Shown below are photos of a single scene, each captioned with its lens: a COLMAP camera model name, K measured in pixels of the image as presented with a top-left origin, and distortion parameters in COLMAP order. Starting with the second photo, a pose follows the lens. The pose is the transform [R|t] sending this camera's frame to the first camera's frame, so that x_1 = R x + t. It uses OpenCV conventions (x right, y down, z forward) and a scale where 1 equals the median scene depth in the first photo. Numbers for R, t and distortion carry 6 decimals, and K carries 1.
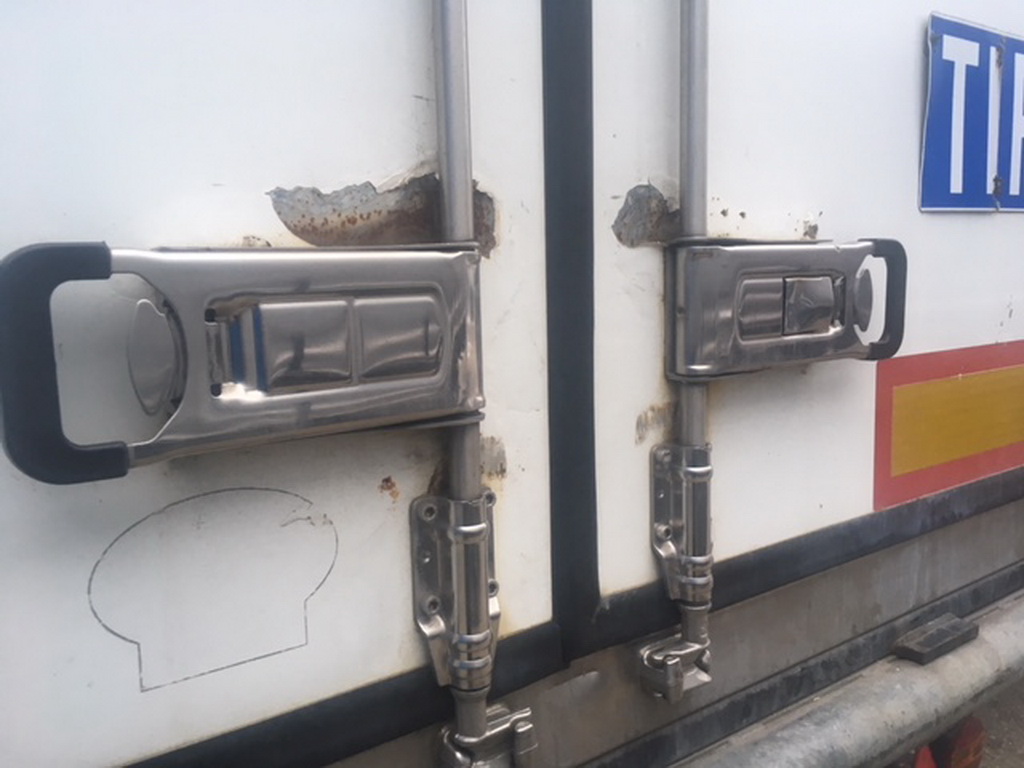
lens RADIAL K [[872.8, 0, 512.0], [0, 872.8, 384.0], [0, 0, 1]] dist [0.037269, -0.013103]
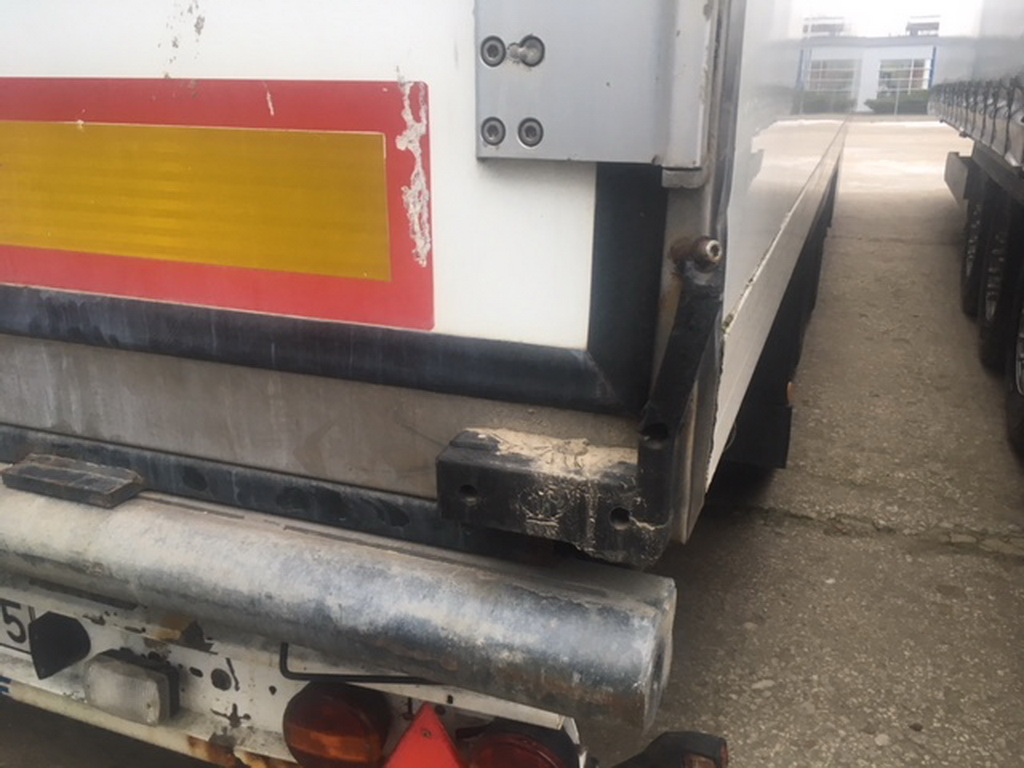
lens RADIAL K [[872.8, 0, 512.0], [0, 872.8, 384.0], [0, 0, 1]] dist [0.037269, -0.013103]
pose [[0.534078, 0.309221, -0.786856, 1.709504], [-0.124431, 0.949326, 0.288612, -0.073564], [0.836228, -0.056232, 0.545491, 1.243319]]
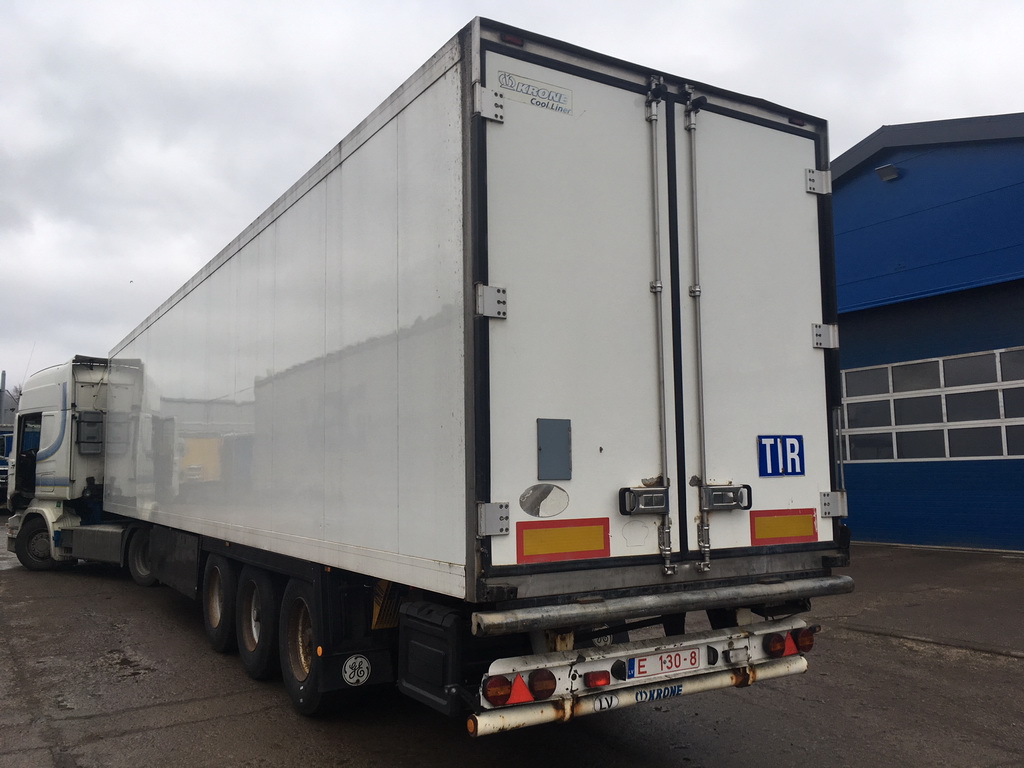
lens RADIAL K [[872.8, 0, 512.0], [0, 872.8, 384.0], [0, 0, 1]] dist [0.037269, -0.013103]
pose [[0.996301, 0.004941, -0.085787, -0.507924], [-0.024264, 0.973893, -0.225709, 0.469655], [0.082432, 0.226955, 0.970410, -4.417654]]
